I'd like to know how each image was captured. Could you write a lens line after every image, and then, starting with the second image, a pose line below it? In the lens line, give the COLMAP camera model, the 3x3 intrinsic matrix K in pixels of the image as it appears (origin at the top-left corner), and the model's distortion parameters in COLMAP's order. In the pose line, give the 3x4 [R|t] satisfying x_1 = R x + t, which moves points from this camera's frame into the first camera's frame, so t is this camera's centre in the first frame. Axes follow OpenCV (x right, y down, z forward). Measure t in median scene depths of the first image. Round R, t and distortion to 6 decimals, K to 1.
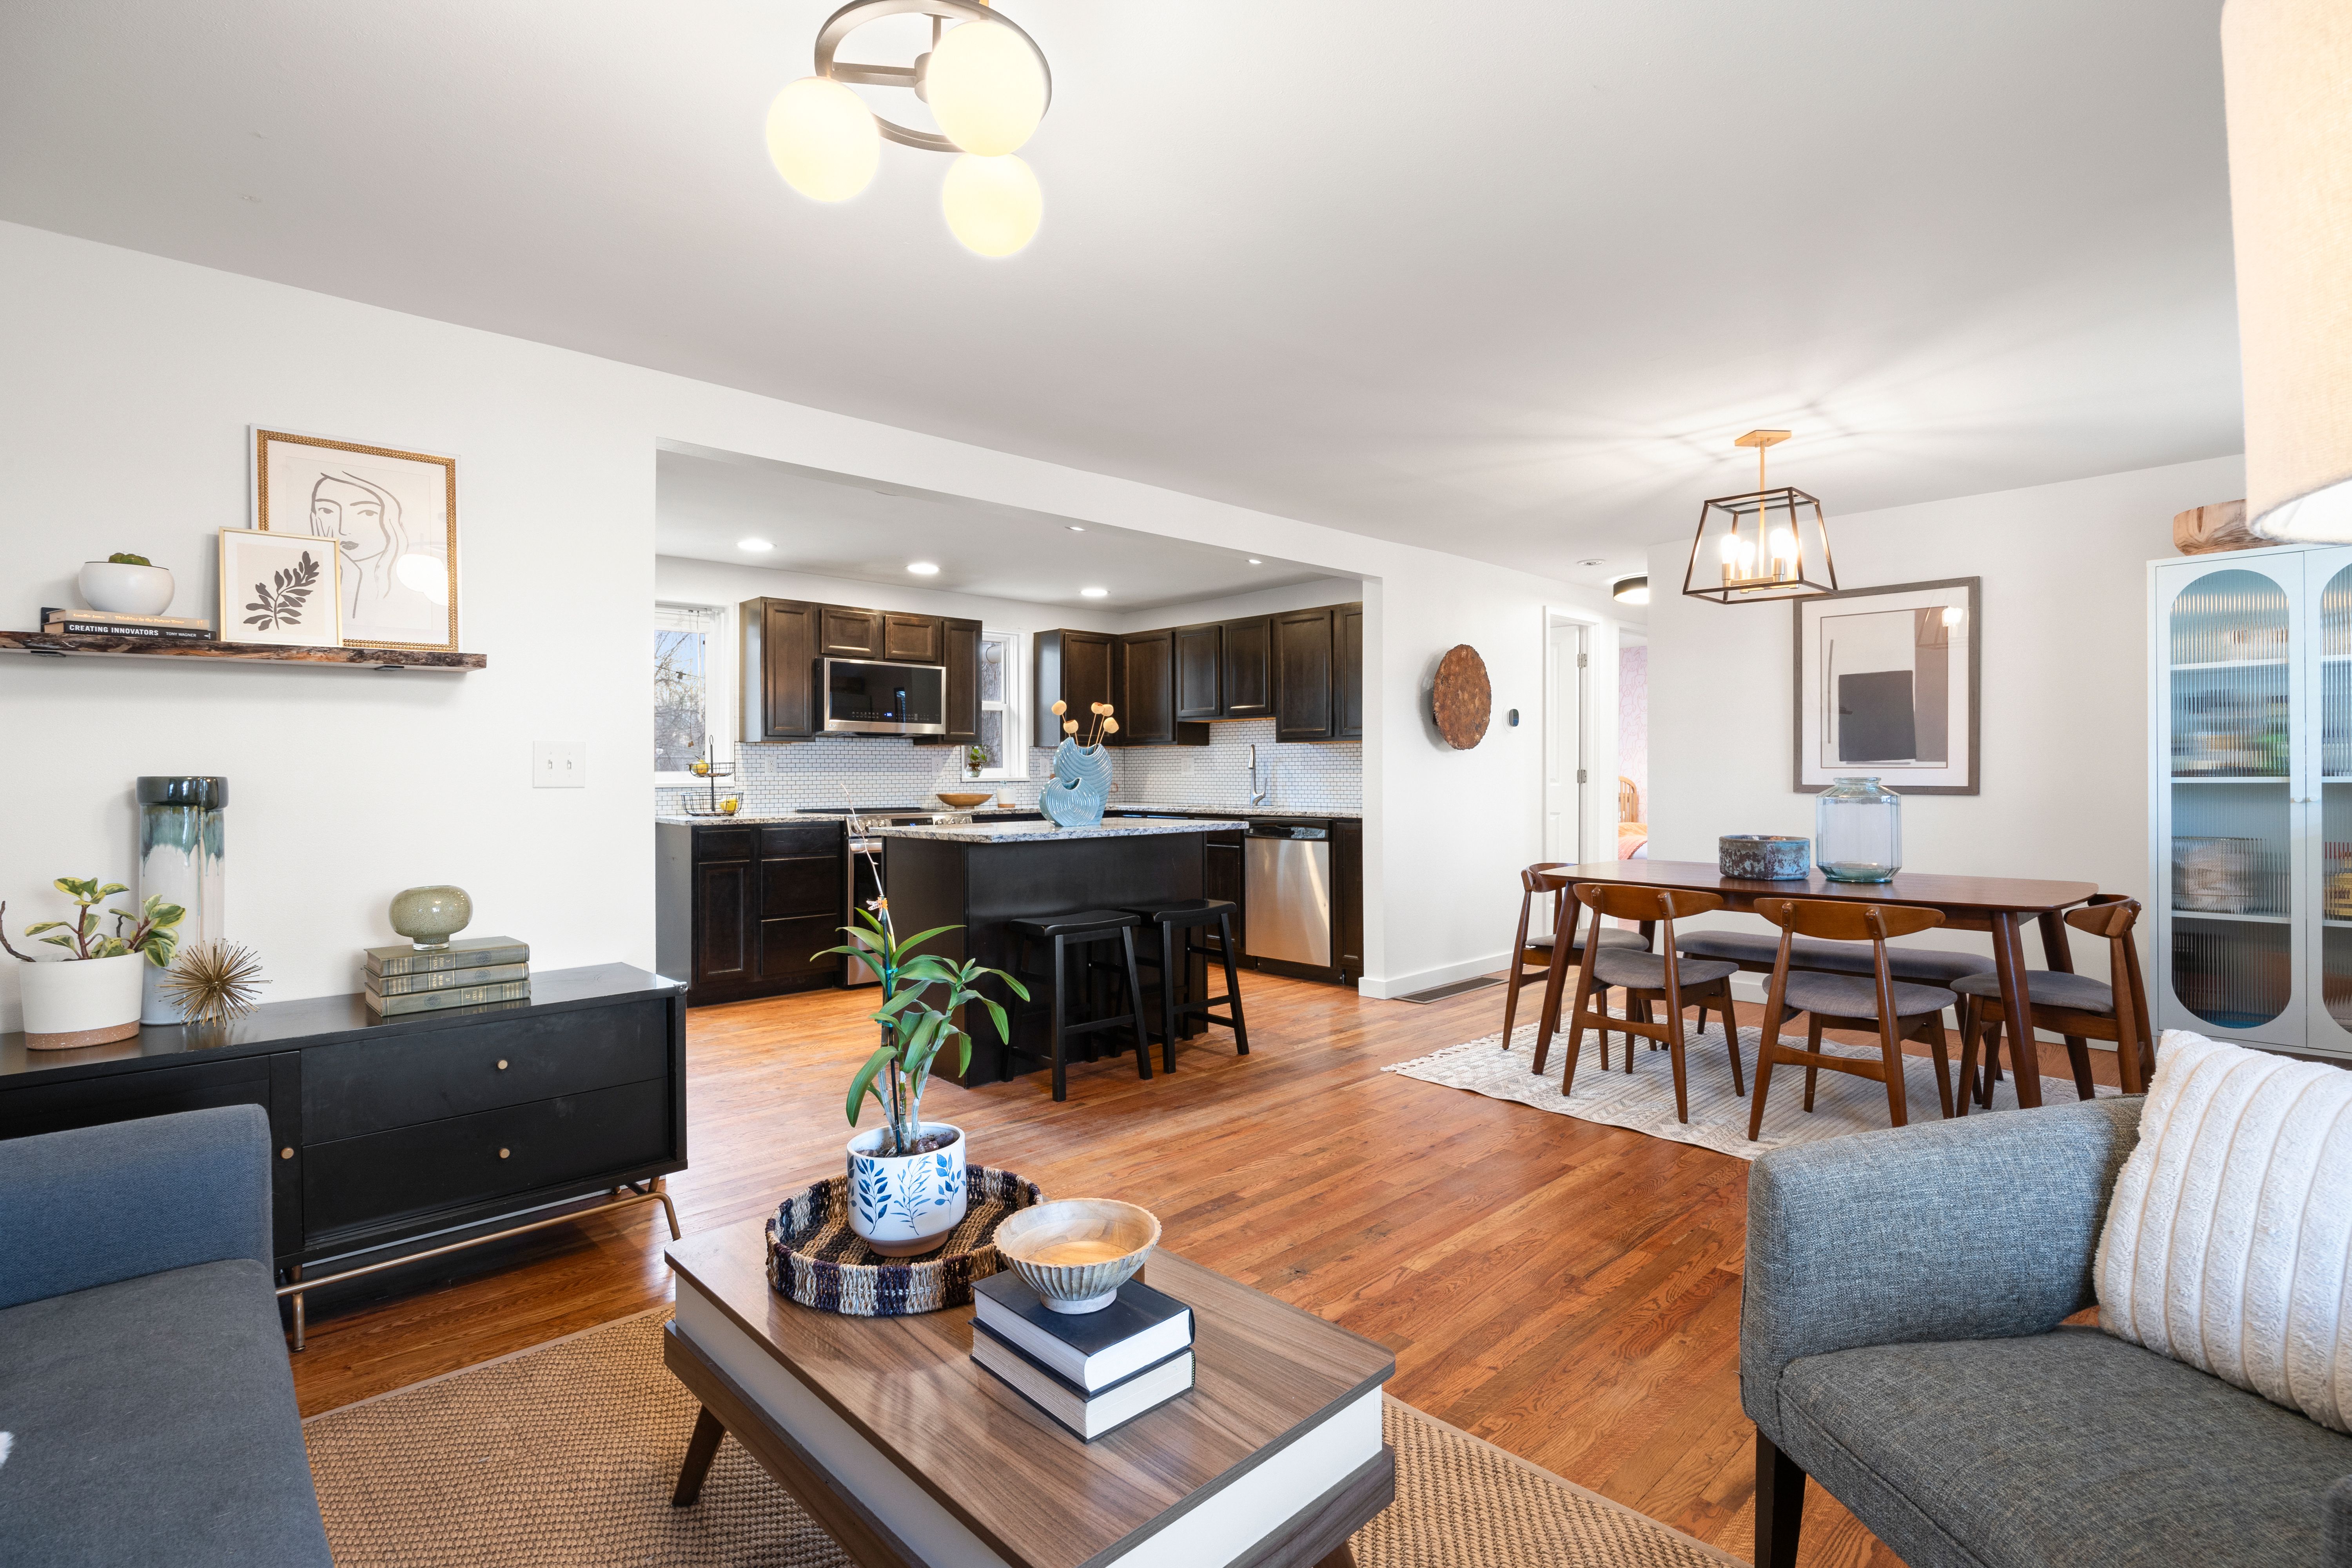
lens RADIAL K [[1096.2, 0, 1179.3], [0, 1096.2, 770.3], [0, 0, 1]] dist [-0.005652, -0.000616]
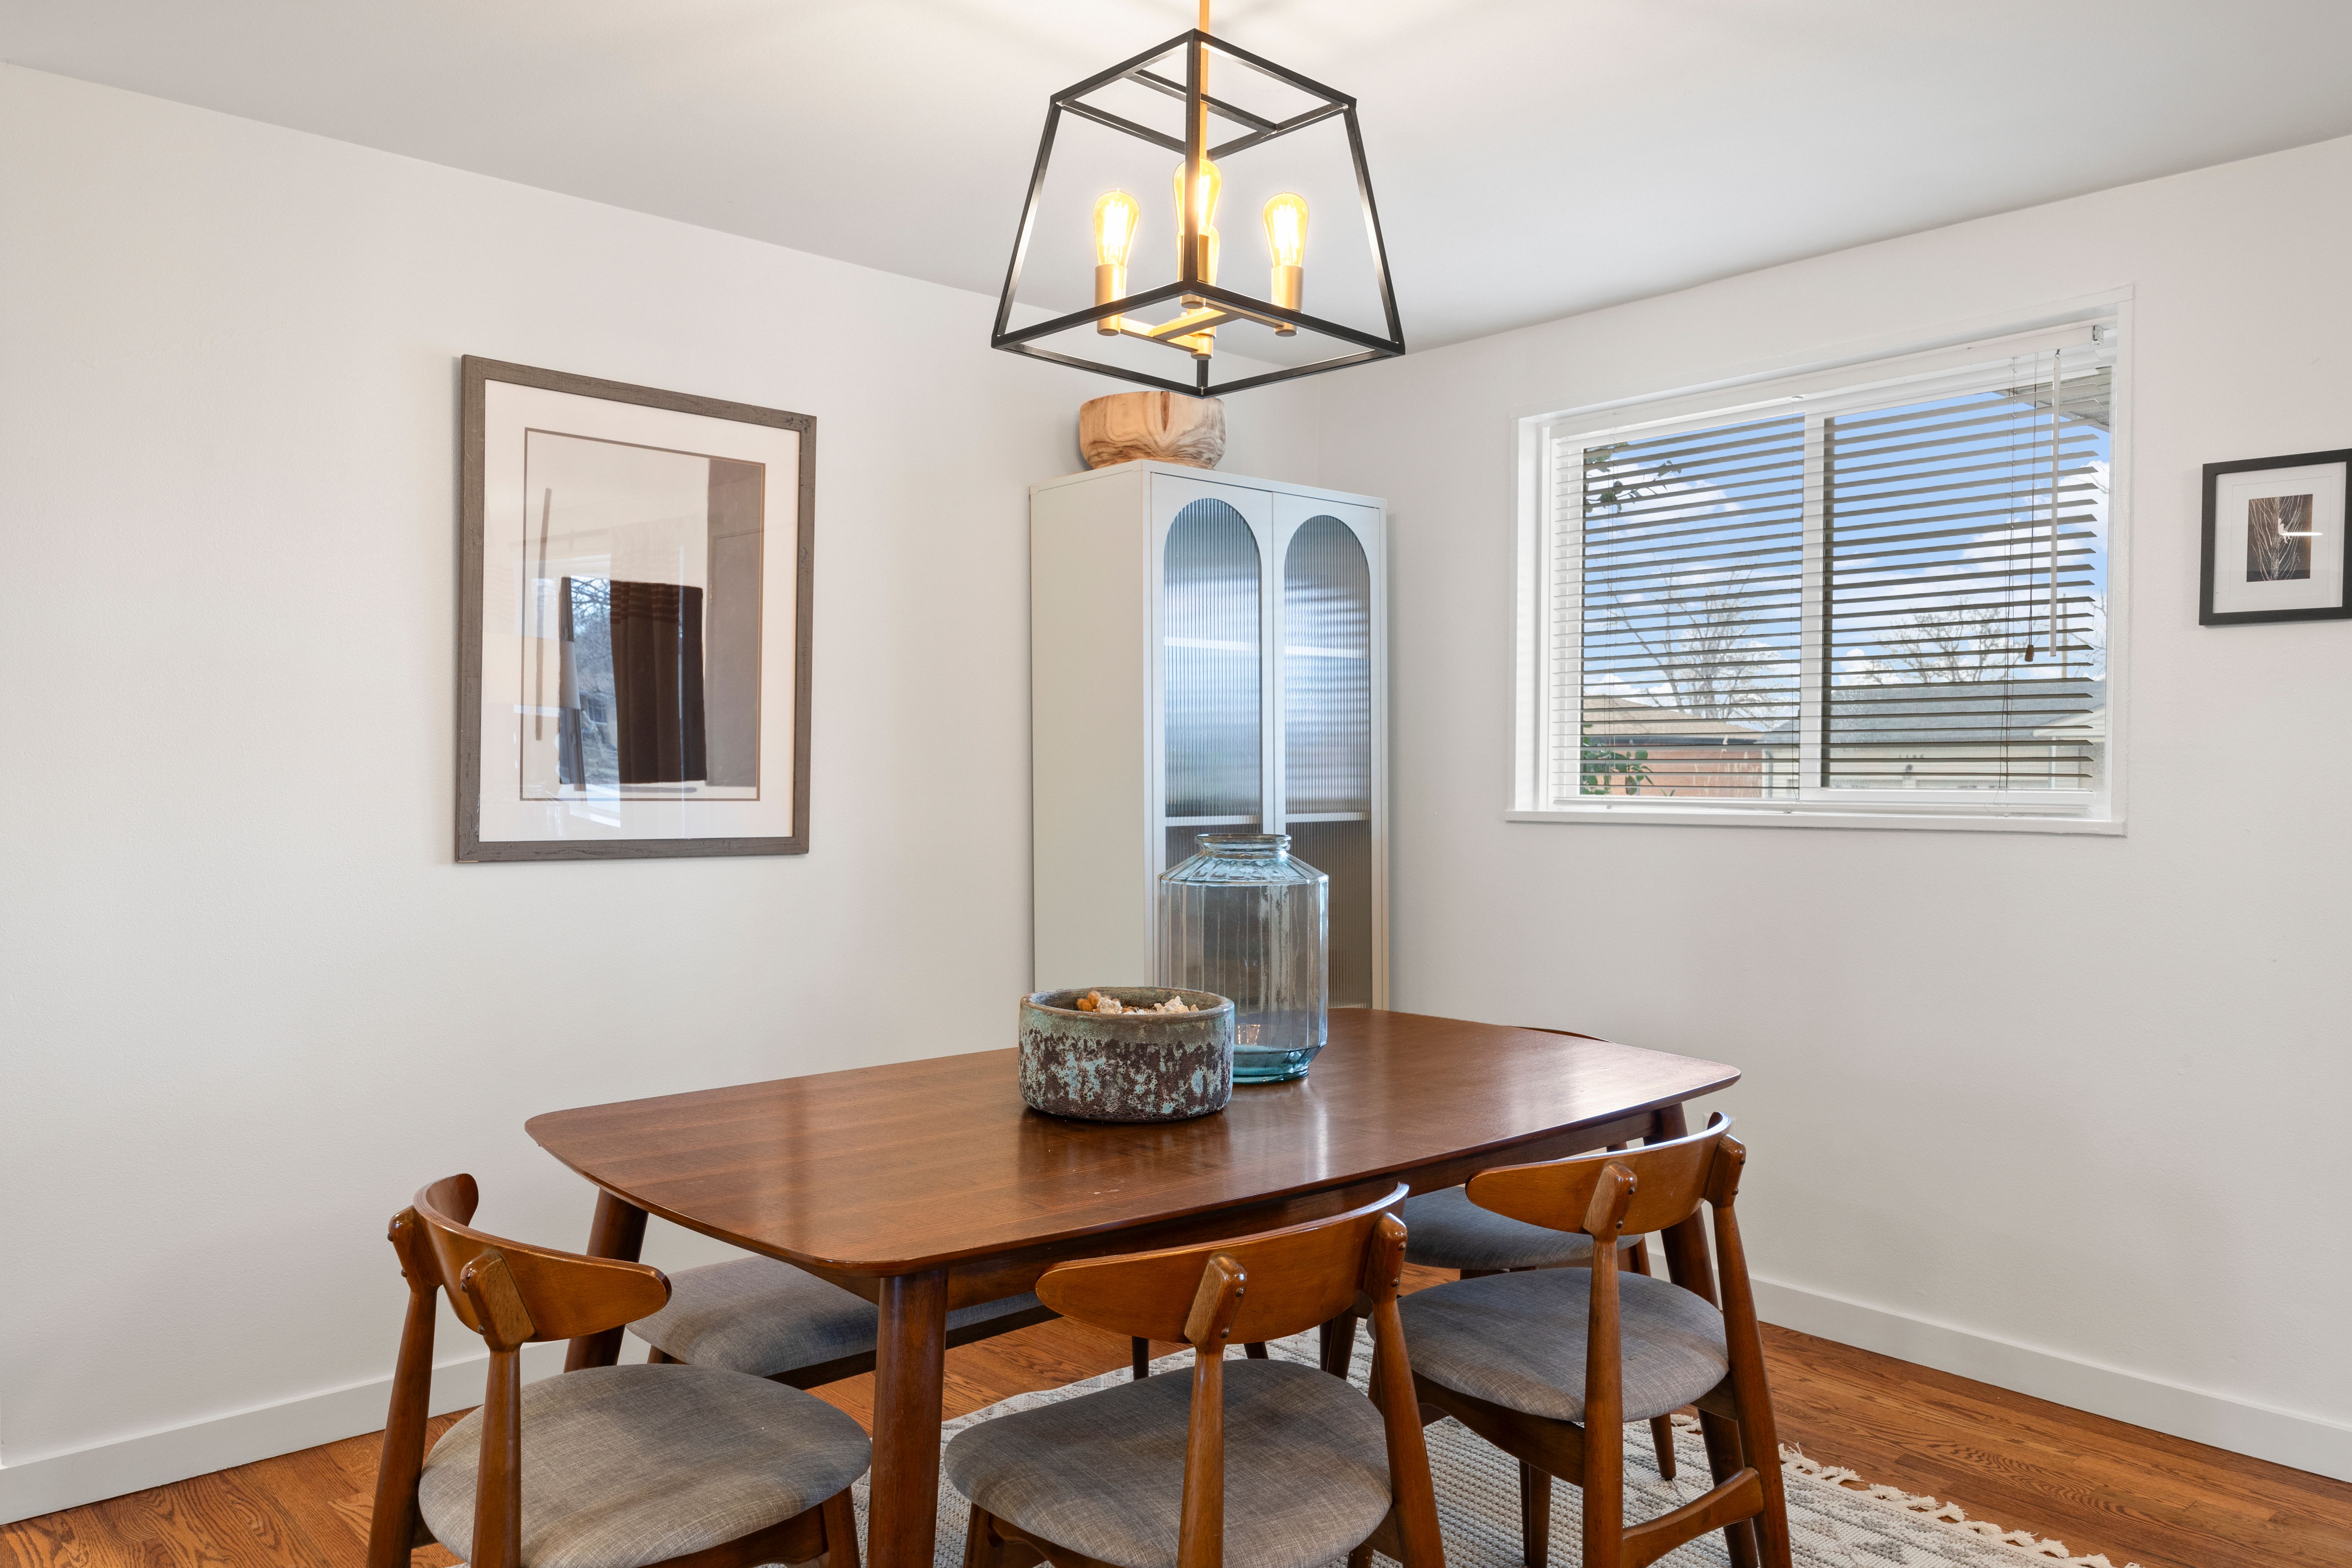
lens RADIAL K [[1680.6, 0, 1174.6], [0, 1680.6, 805.8], [0, 0, 1]] dist [-0.009790, -0.001318]
pose [[0.012042, -0.013477, 0.999837, -0.035820], [-0.007051, 0.999883, 0.013562, -0.010700], [-0.999903, -0.007213, 0.011945, 0.792858]]
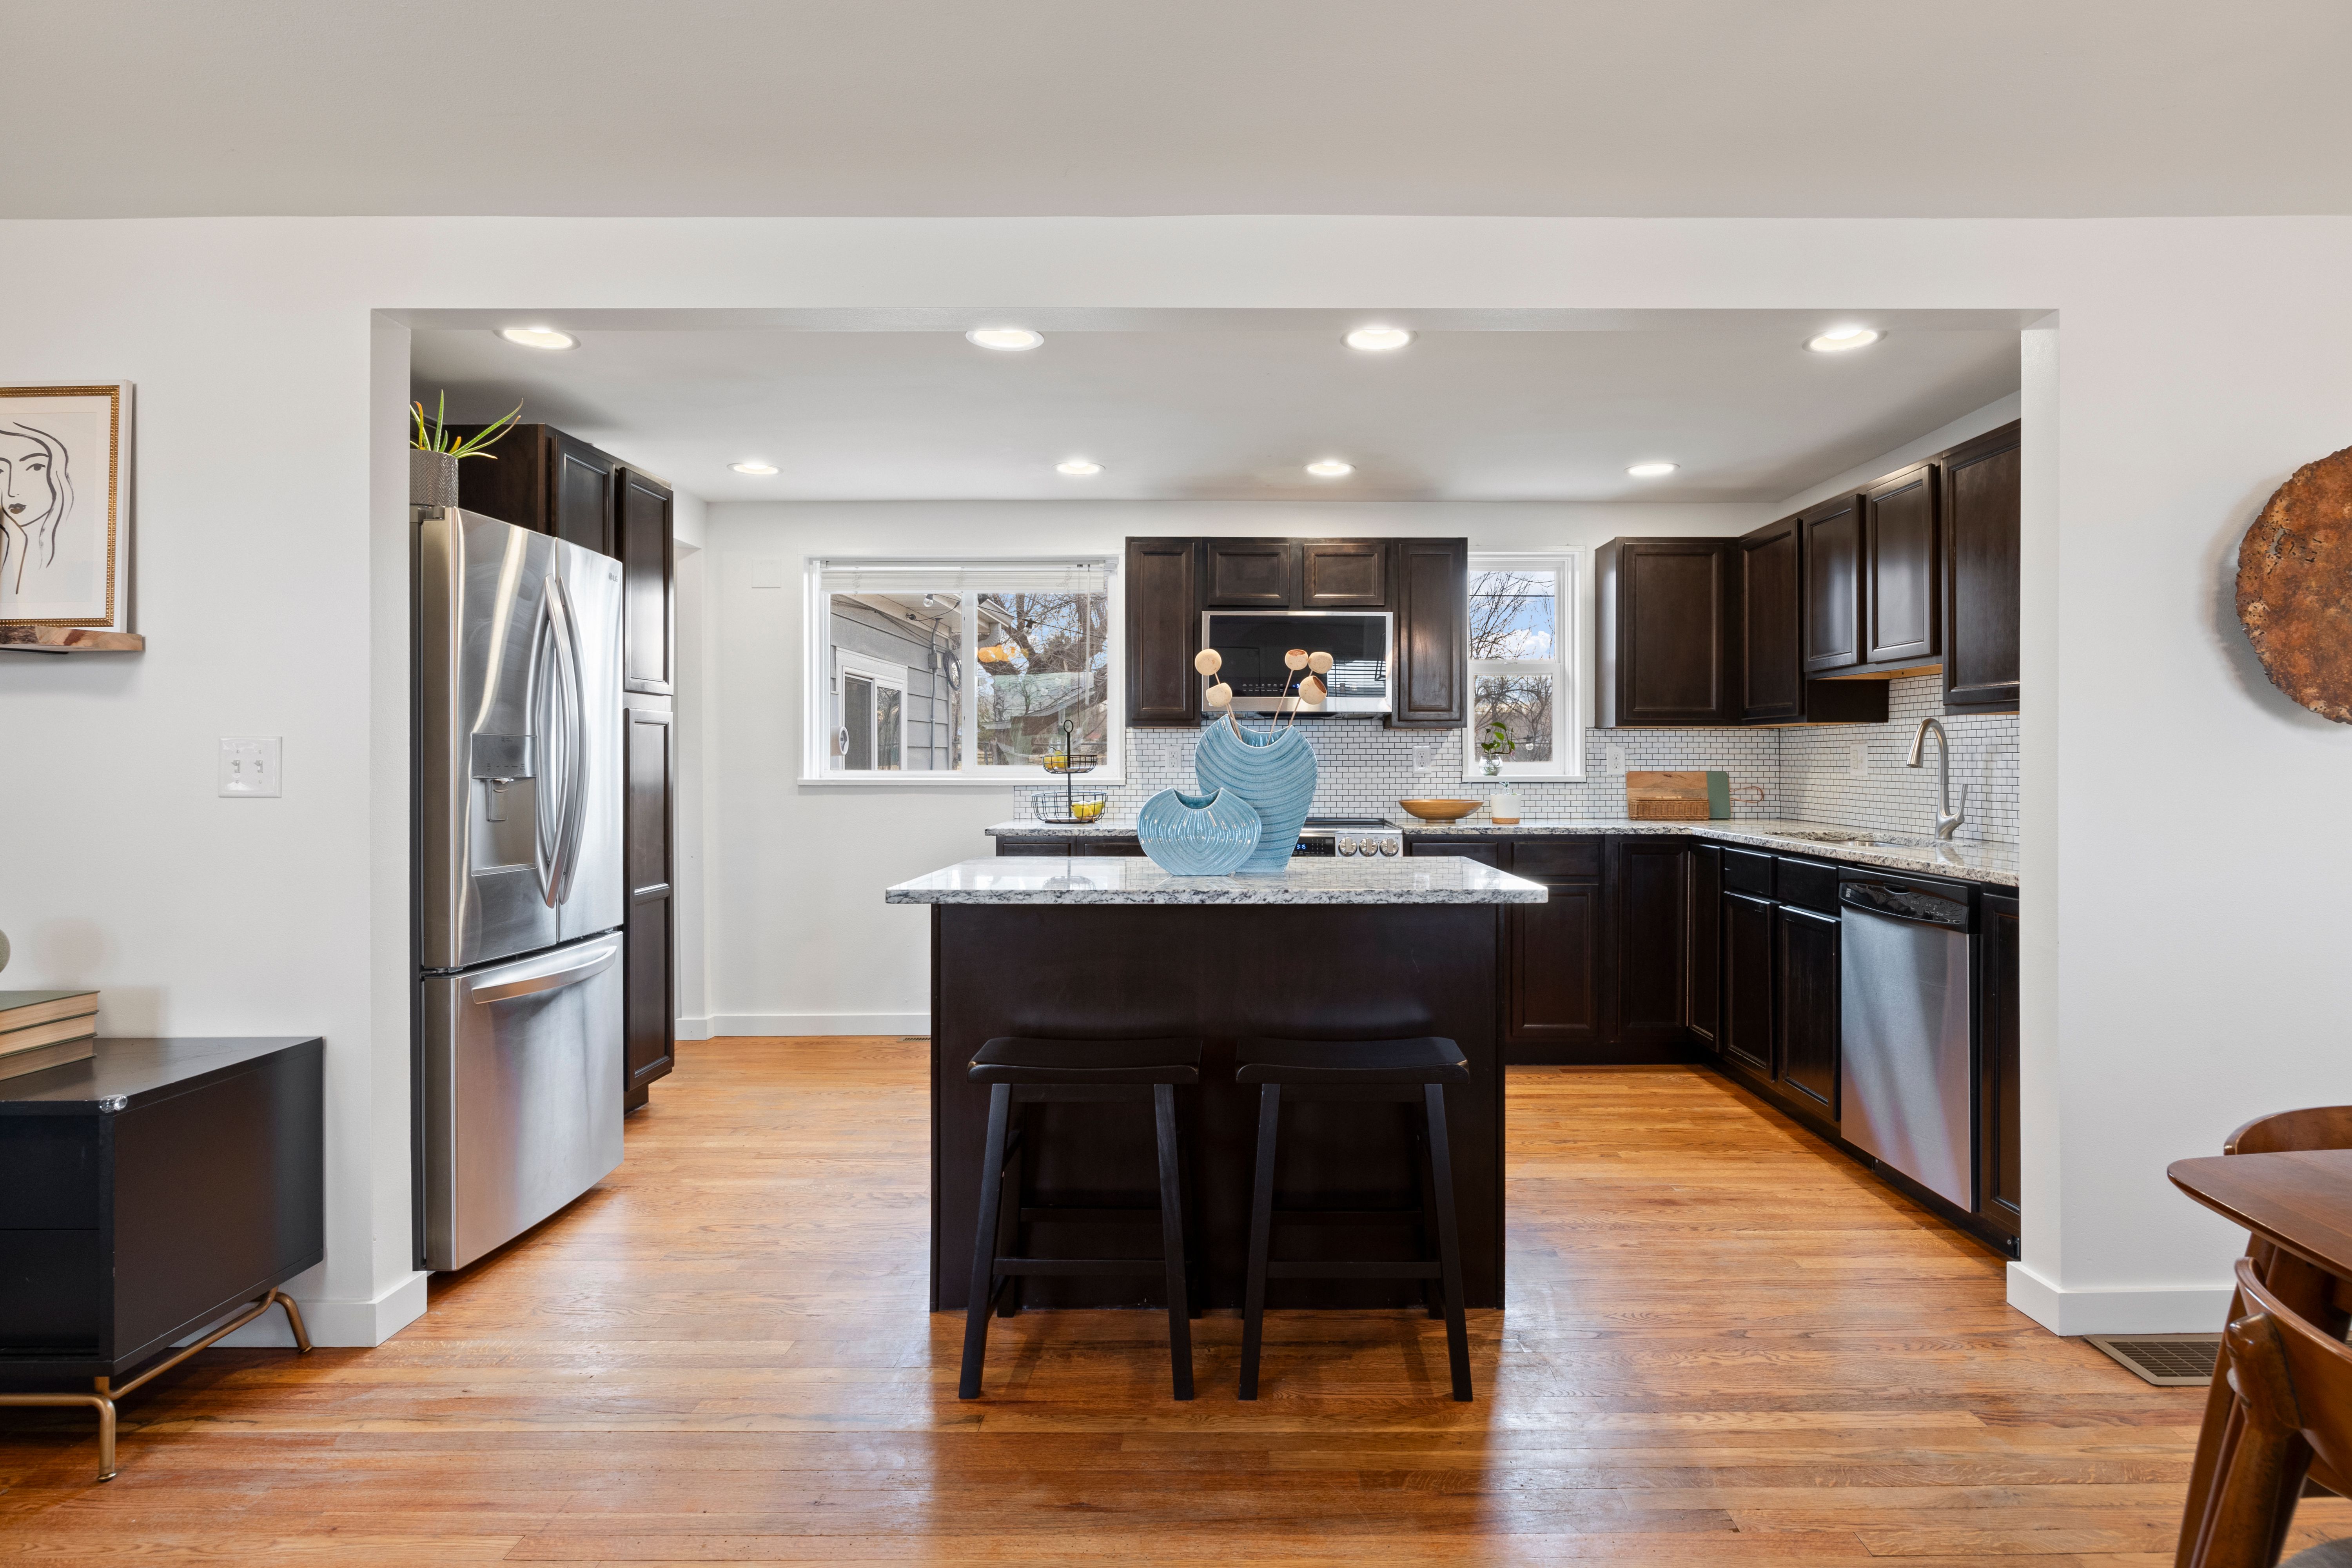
lens RADIAL K [[1233.8, 0, 1234.8], [0, 1233.8, 764.5], [0, 0, 1]] dist [-0.009220, -0.001301]
pose [[0.730264, 0.007481, -0.683124, 0.312807], [-0.002105, 0.999960, 0.008700, -0.009681], [0.683162, -0.004916, 0.730250, 0.517520]]
